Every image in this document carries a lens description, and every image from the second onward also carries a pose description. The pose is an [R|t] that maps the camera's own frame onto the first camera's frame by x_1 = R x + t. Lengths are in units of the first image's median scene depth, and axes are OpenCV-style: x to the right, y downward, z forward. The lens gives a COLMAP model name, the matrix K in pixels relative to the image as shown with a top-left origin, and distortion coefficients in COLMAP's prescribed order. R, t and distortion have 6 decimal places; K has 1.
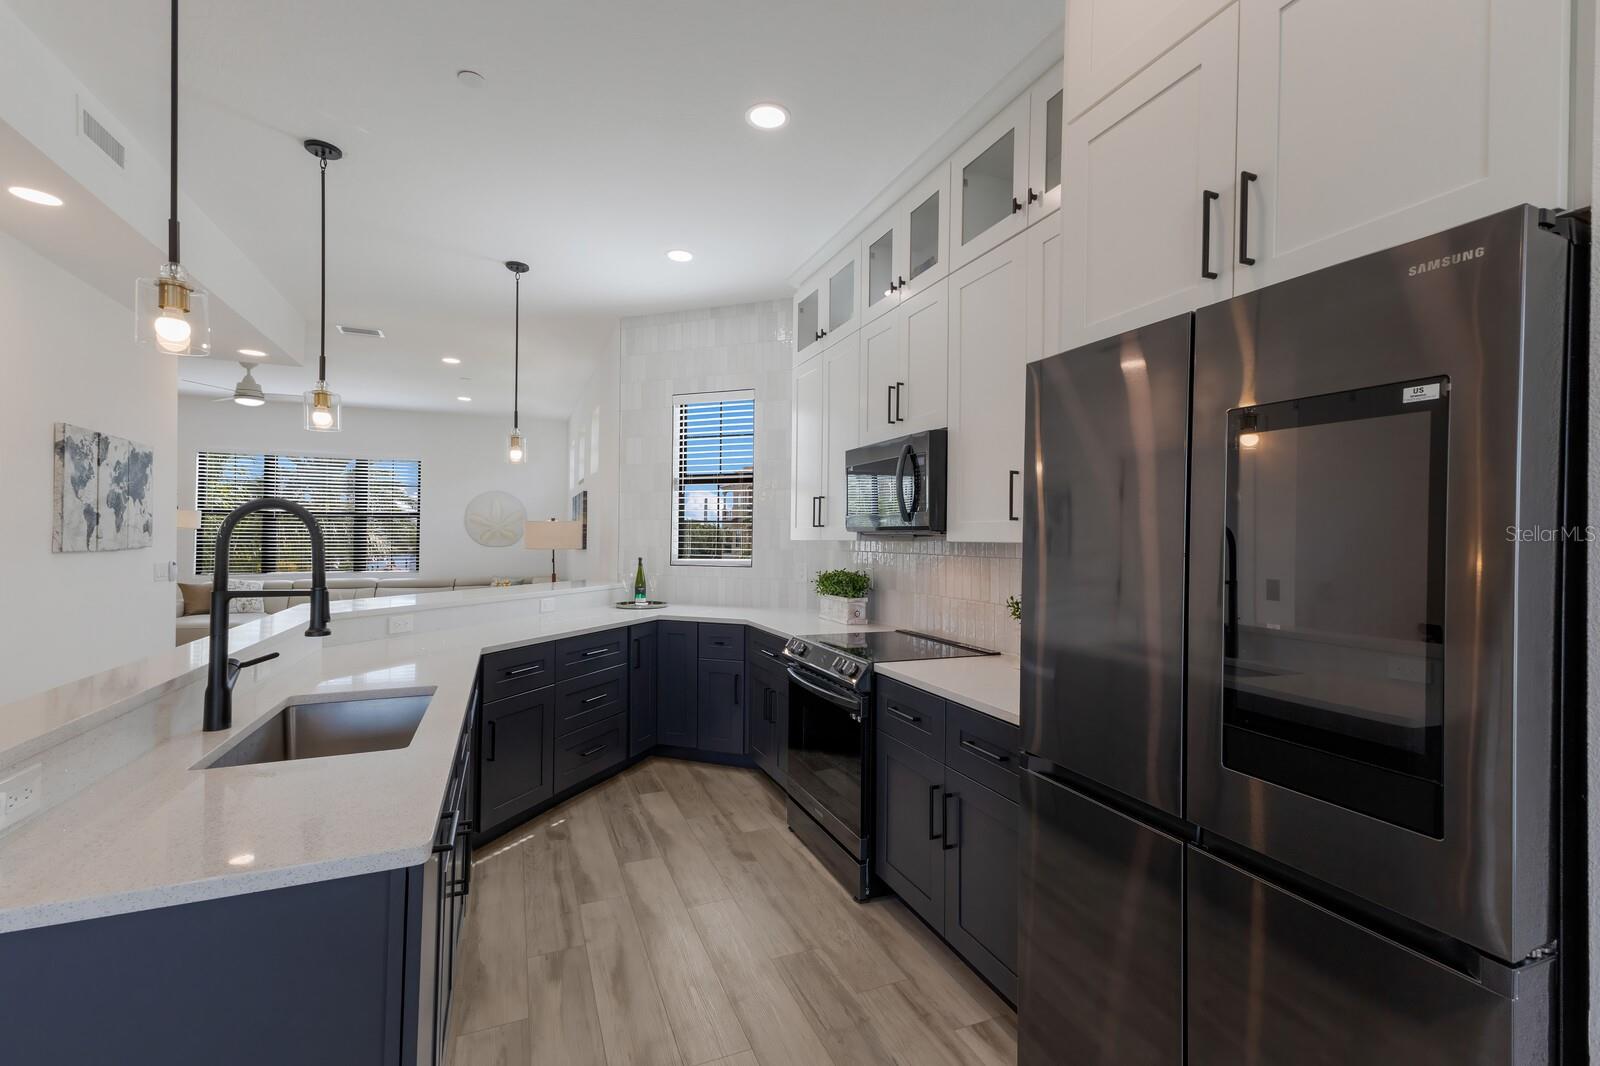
lens RADIAL K [[697.1, 0, 803.2], [0, 697.1, 532.6], [0, 0, 1]] dist [0.018372, 0.001017]
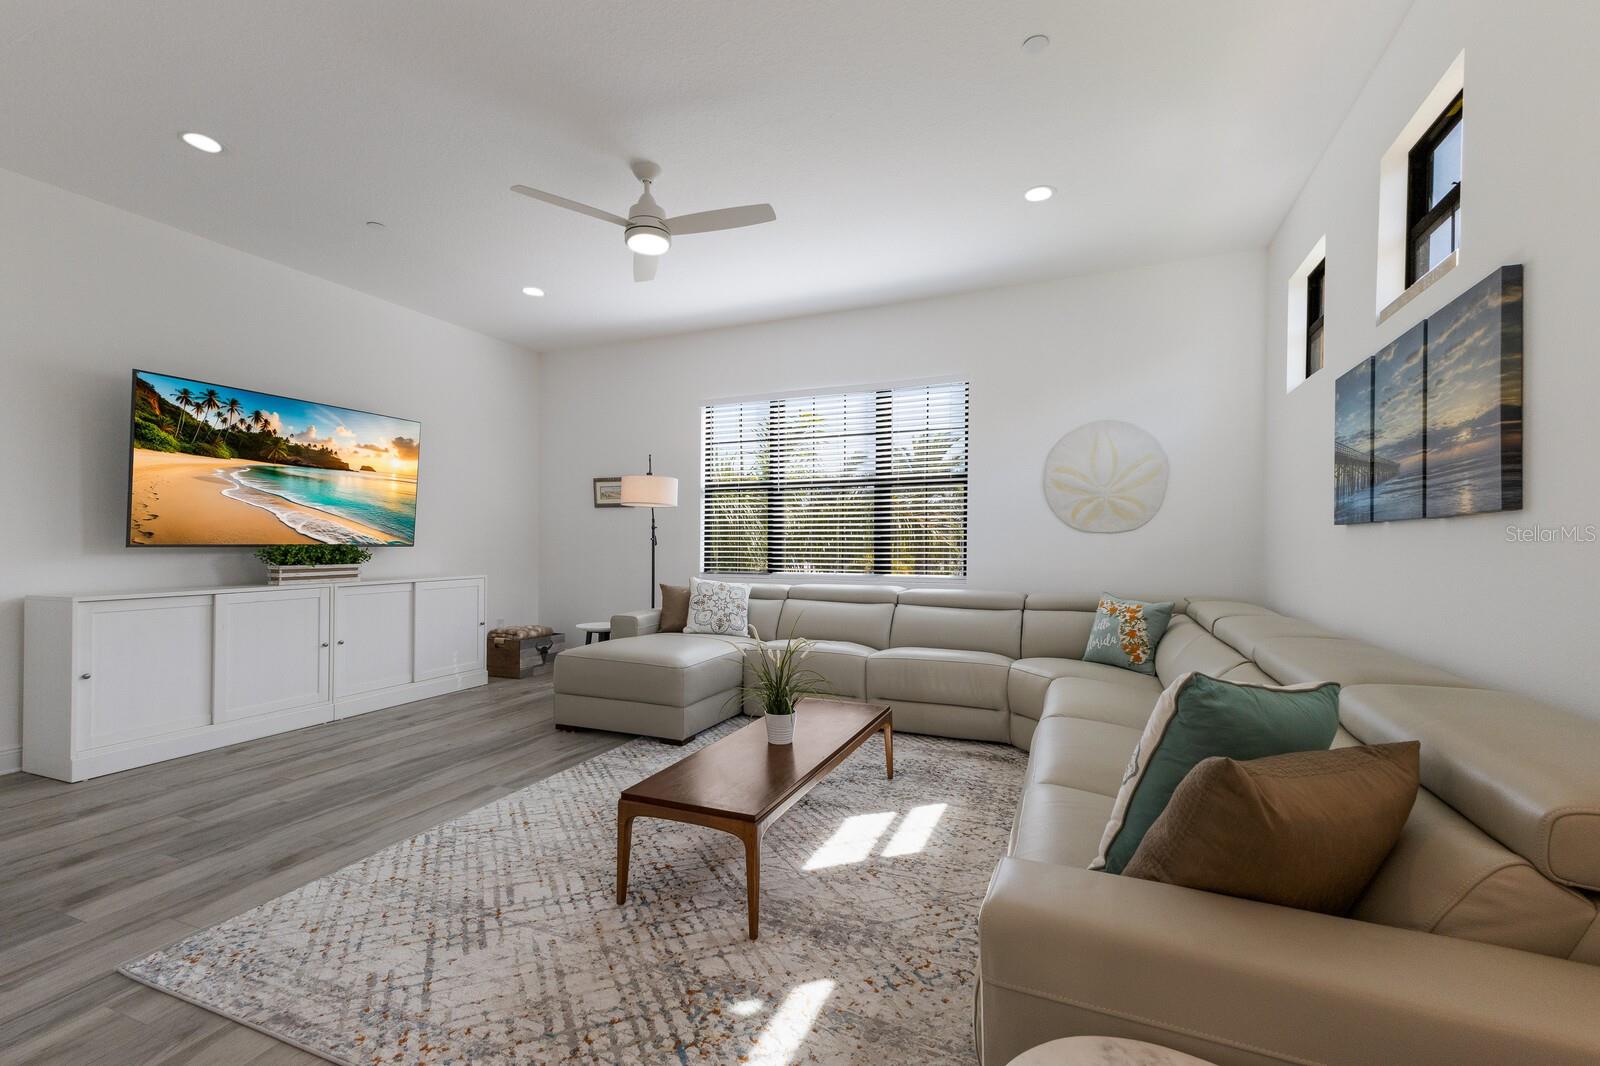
lens RADIAL K [[697.1, 0, 798.9], [0, 697.1, 534.4], [0, 0, 1]] dist [0.018372, 0.001017]
pose [[0.698623, -0.013549, -0.715362, -0.308535], [0.008802, 0.999908, -0.010342, 0.032693], [0.715436, 0.000929, 0.698678, 0.652477]]
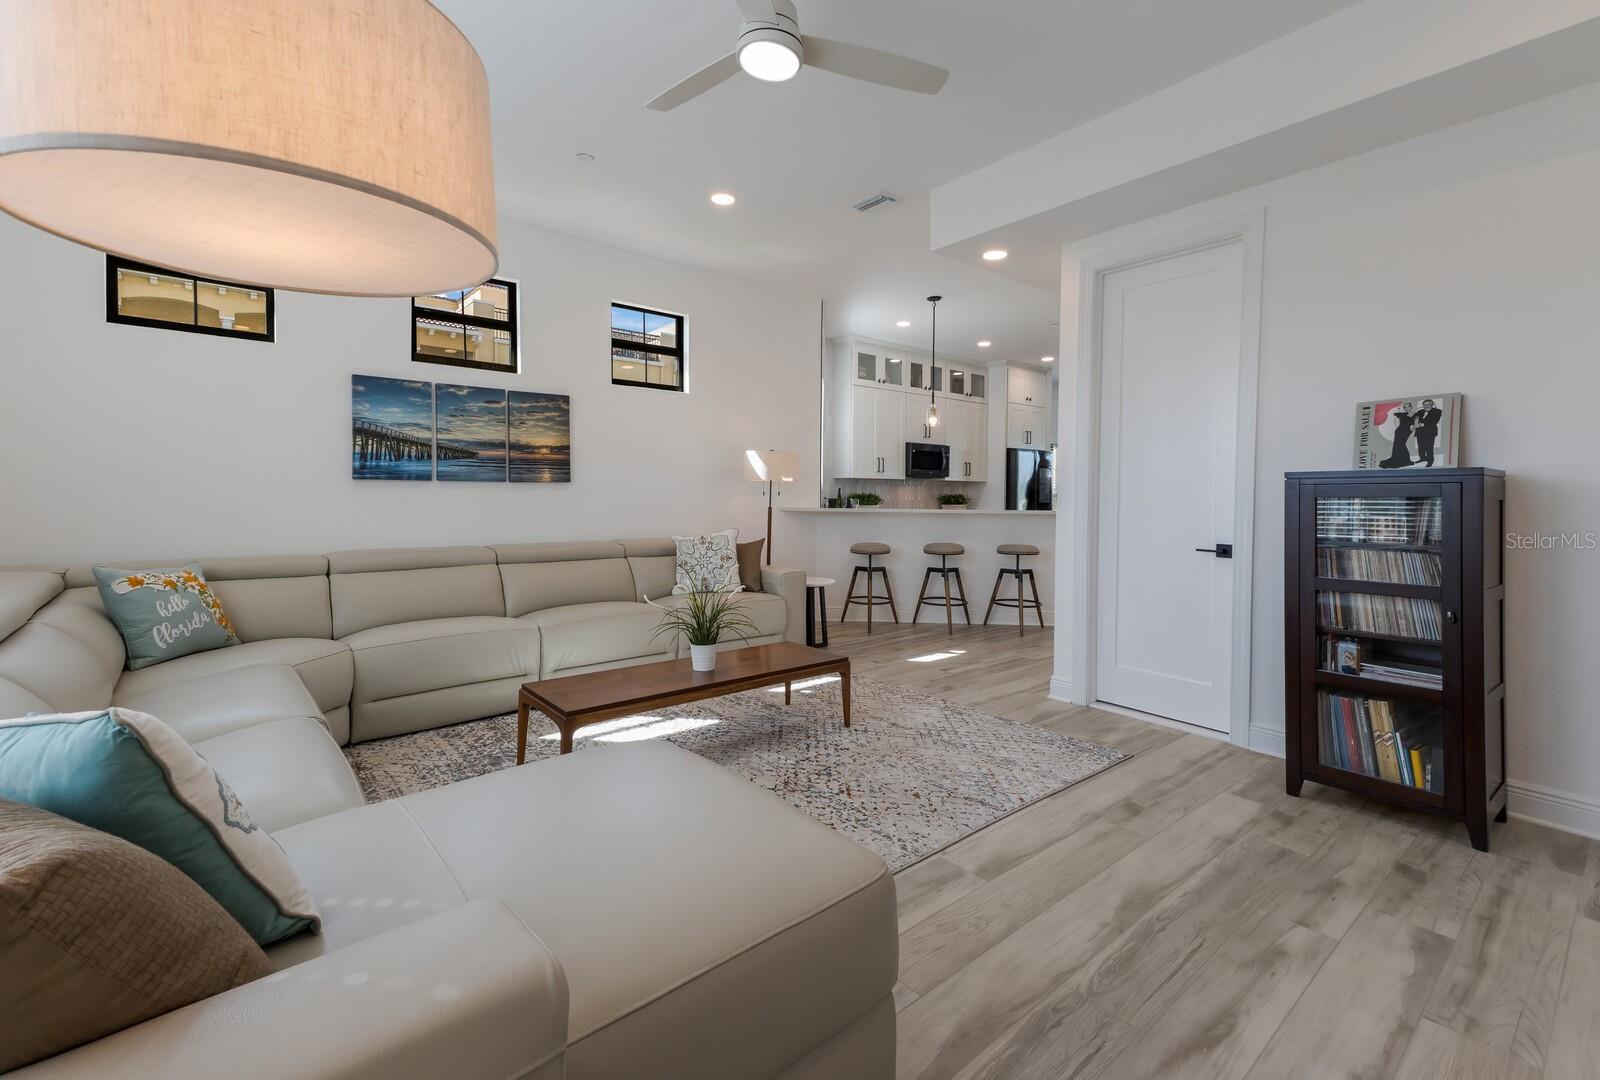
lens RADIAL K [[710.3, 0, 793.4], [0, 710.3, 498.2], [0, 0, 1]] dist [-0.000495, 0.000031]
pose [[-0.306557, -0.016433, 0.951710, -1.028223], [-0.016751, 0.999789, 0.011867, 0.028343], [-0.951705, -0.012304, -0.306768, 0.994017]]
